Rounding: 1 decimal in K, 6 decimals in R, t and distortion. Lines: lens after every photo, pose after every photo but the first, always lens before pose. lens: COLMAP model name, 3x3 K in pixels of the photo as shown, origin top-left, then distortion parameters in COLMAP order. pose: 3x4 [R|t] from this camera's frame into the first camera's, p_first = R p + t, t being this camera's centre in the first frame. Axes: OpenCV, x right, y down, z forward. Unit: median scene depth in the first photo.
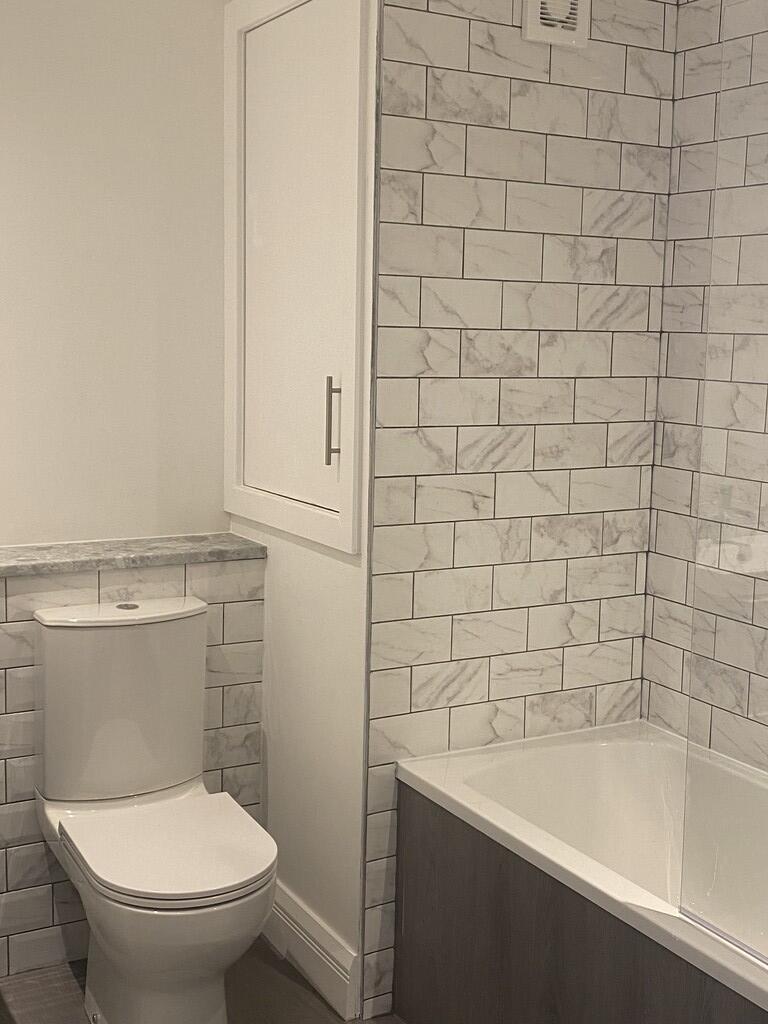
lens RADIAL K [[1276.9, 0, 384.0], [0, 1276.9, 512.0], [0, 0, 1]] dist [0.203888, -0.749381]
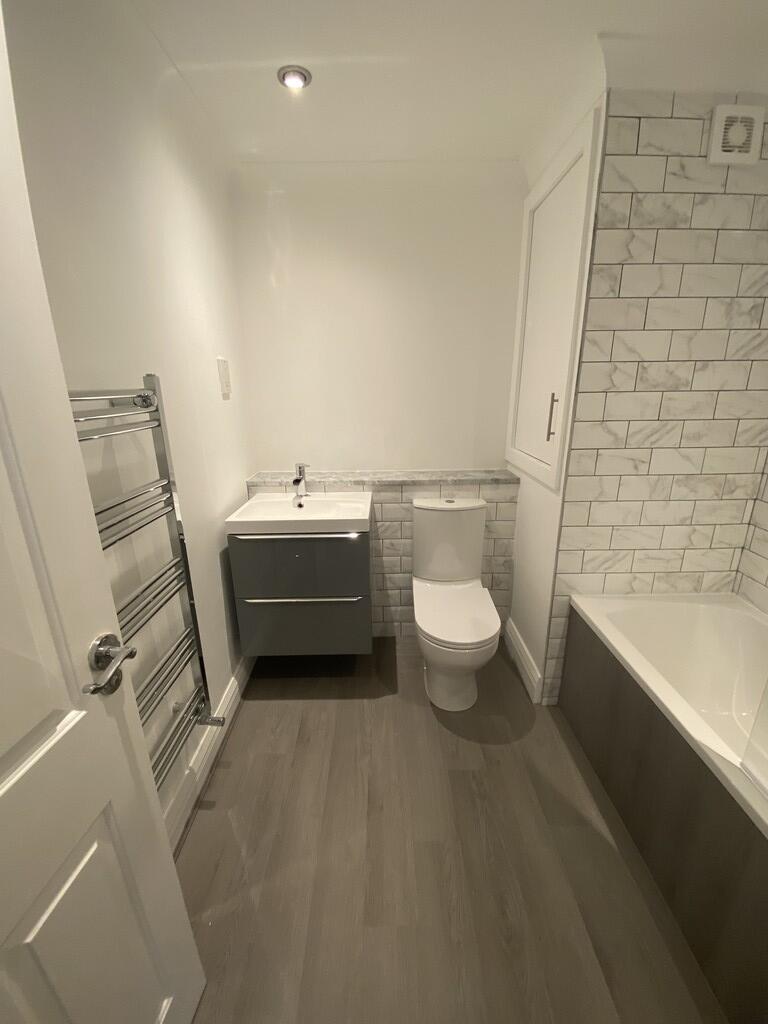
lens RADIAL K [[402.2, 0, 380.7], [0, 402.2, 507.2], [0, 0, 1]] dist [0.011926, -0.015591]
pose [[0.867453, 0.108387, -0.485569, 0.042197], [-0.036585, 0.987235, 0.155009, -0.022949], [0.496172, -0.116699, 0.860346, 0.342343]]
